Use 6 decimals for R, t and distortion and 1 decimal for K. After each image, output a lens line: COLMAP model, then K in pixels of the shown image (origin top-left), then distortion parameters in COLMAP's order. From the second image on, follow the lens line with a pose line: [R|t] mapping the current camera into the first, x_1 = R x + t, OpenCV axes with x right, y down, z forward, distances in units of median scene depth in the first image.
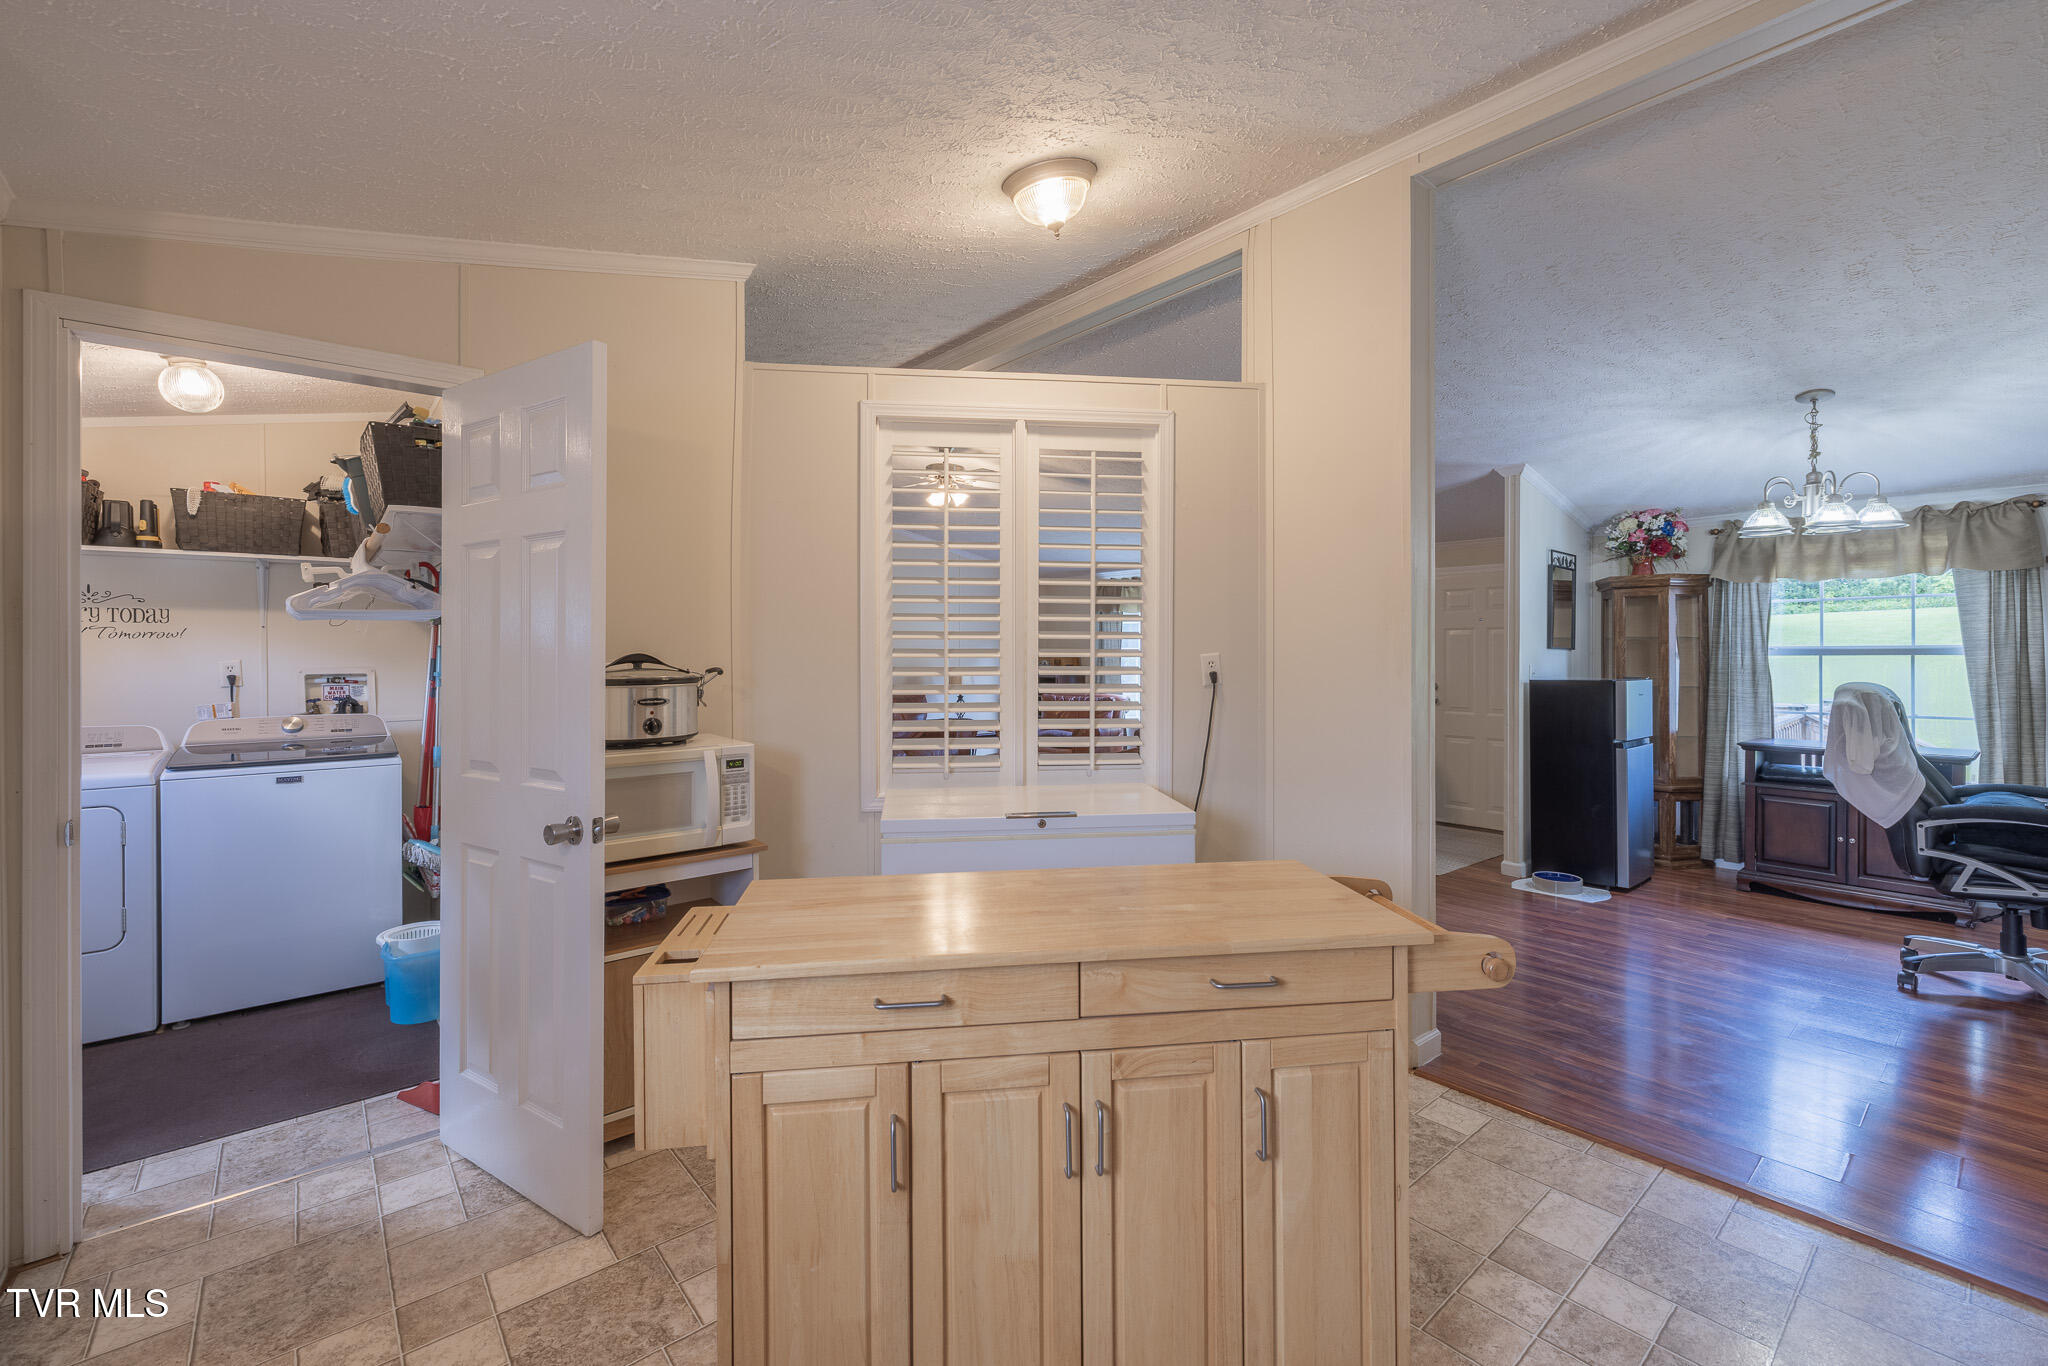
lens RADIAL K [[859.3, 0, 1038.4], [0, 859.3, 652.1], [0, 0, 1]] dist [0.000621, -0.000226]
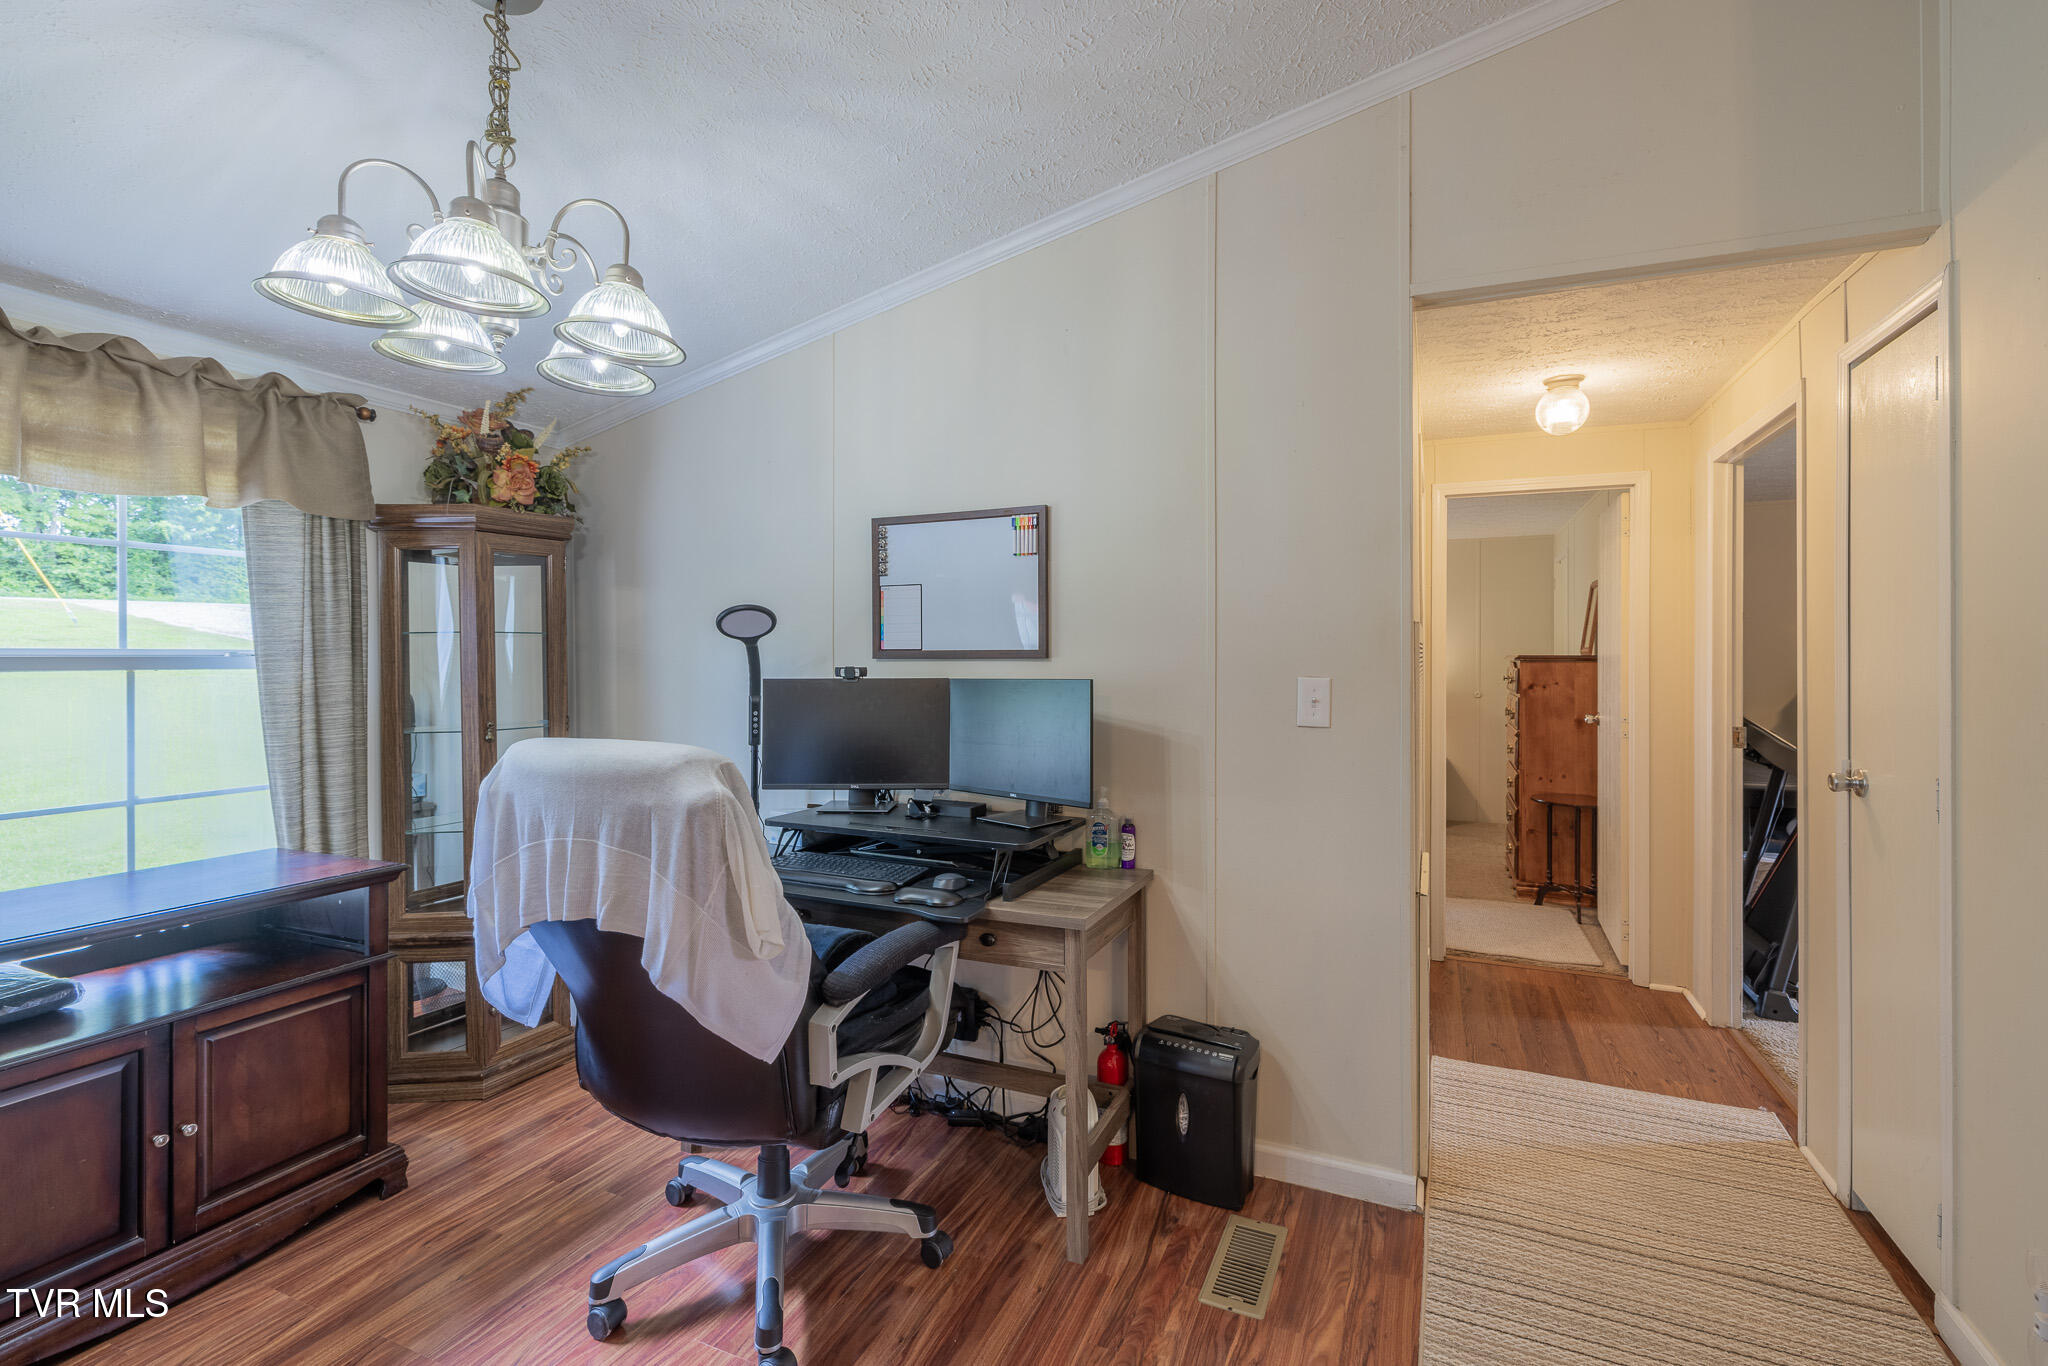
lens RADIAL K [[876.8, 0, 1061.2], [0, 876.8, 659.5], [0, 0, 1]] dist [-0.000429, -0.000158]
pose [[-0.450383, -0.000585, 0.892835, 0.390883], [-0.002506, 0.999997, -0.000609, -0.003366], [-0.892832, -0.002511, -0.450383, 0.816083]]
